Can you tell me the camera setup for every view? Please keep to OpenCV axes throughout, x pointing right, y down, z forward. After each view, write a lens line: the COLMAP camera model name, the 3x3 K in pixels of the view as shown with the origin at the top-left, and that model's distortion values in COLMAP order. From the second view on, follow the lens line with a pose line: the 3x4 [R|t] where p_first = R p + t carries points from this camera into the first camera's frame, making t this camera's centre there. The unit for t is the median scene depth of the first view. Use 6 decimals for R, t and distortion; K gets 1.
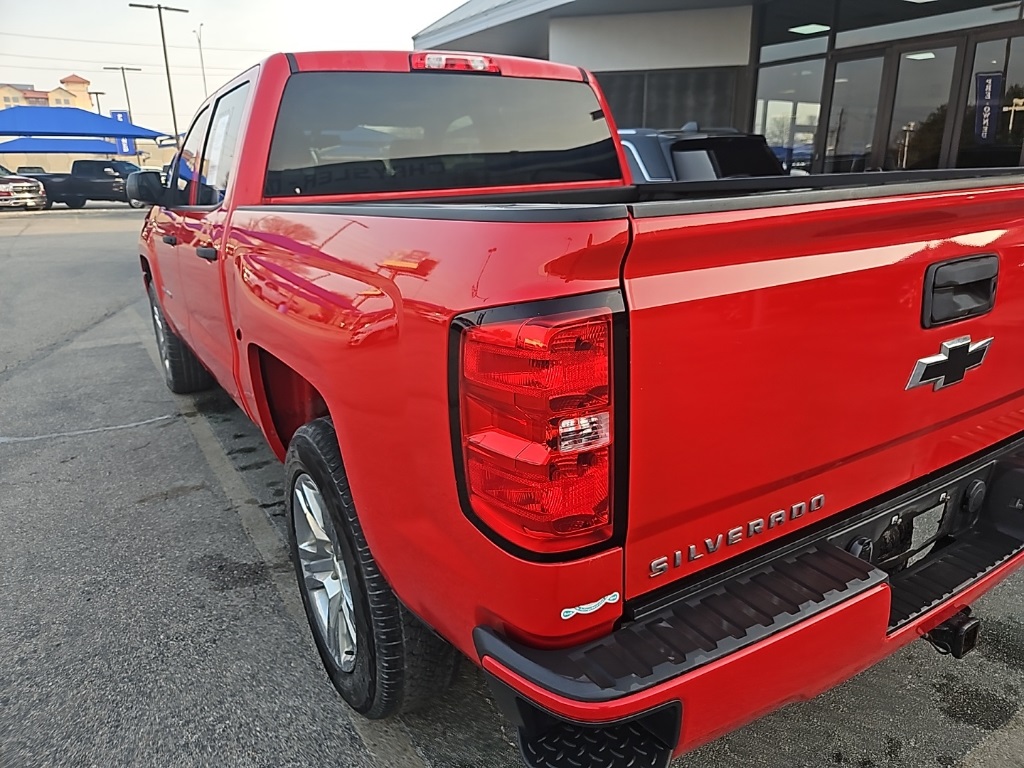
lens RADIAL K [[692.7, 0, 512.0], [0, 692.7, 384.0], [0, 0, 1]] dist [0.063730, -0.058529]
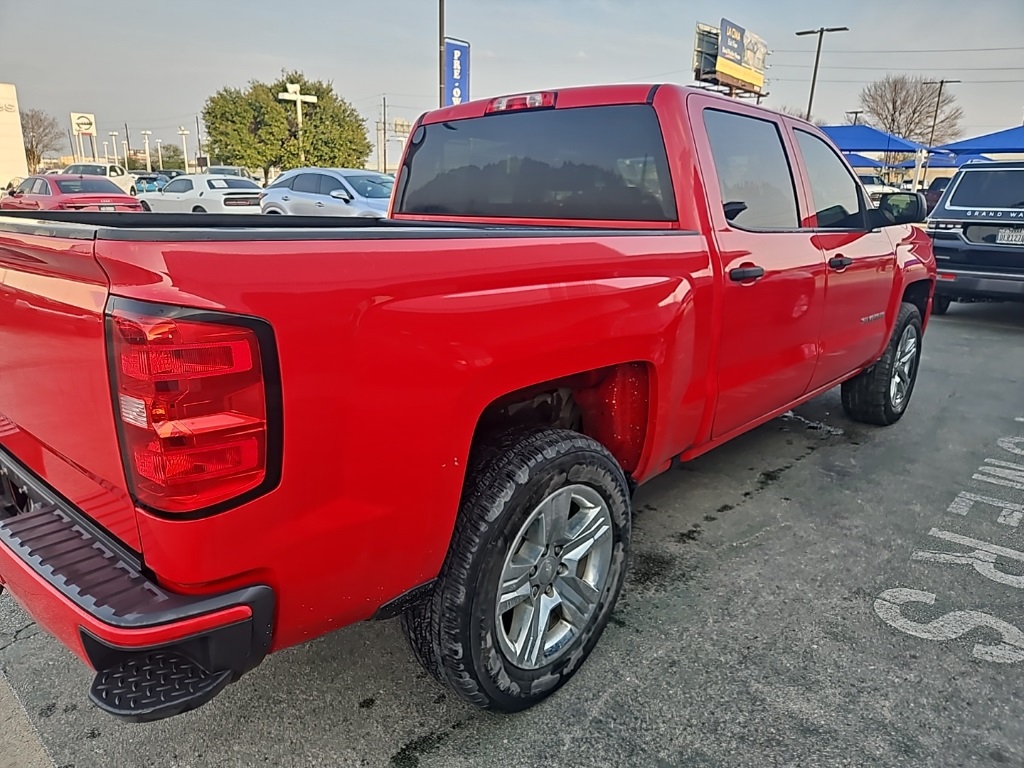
lens RADIAL K [[692.7, 0, 512.0], [0, 692.7, 384.0], [0, 0, 1]] dist [0.063730, -0.058529]
pose [[0.254491, 0.284767, -0.924198, 2.114526], [-0.301337, 0.931435, 0.204020, -0.551811], [0.918929, 0.226574, 0.322852, 1.506863]]
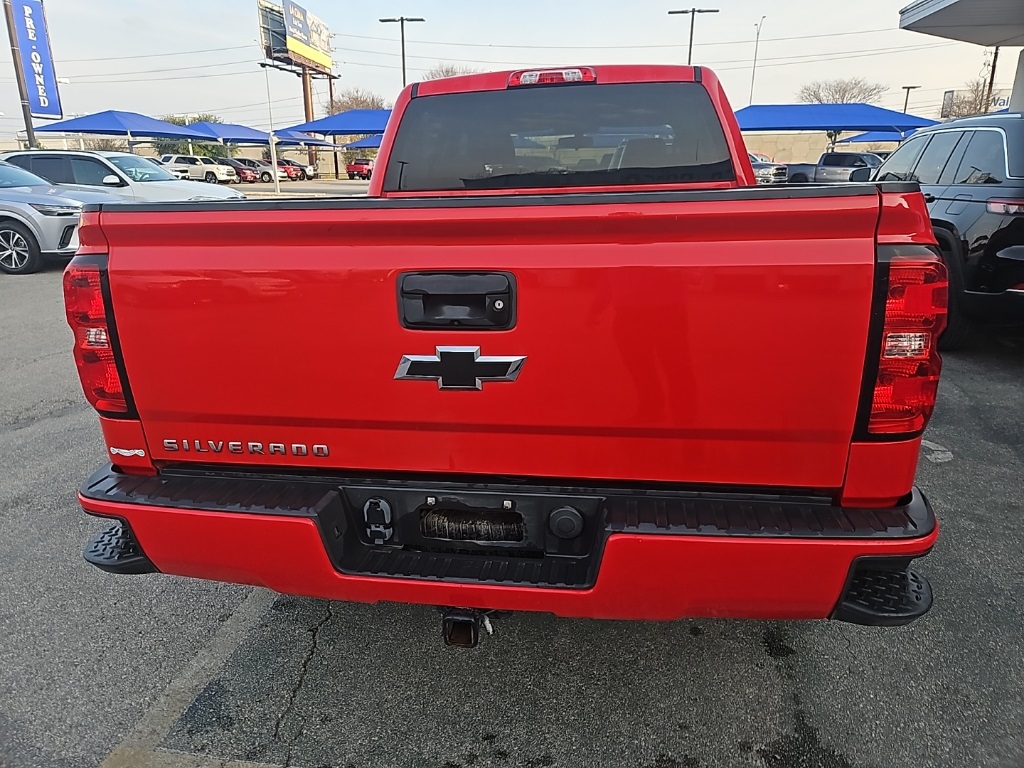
lens RADIAL K [[692.7, 0, 512.0], [0, 692.7, 384.0], [0, 0, 1]] dist [0.063730, -0.058529]
pose [[0.747499, 0.202514, -0.632641, 1.403955], [-0.192940, 0.977527, 0.084945, -0.115952], [0.635626, 0.058566, 0.769773, 0.238079]]
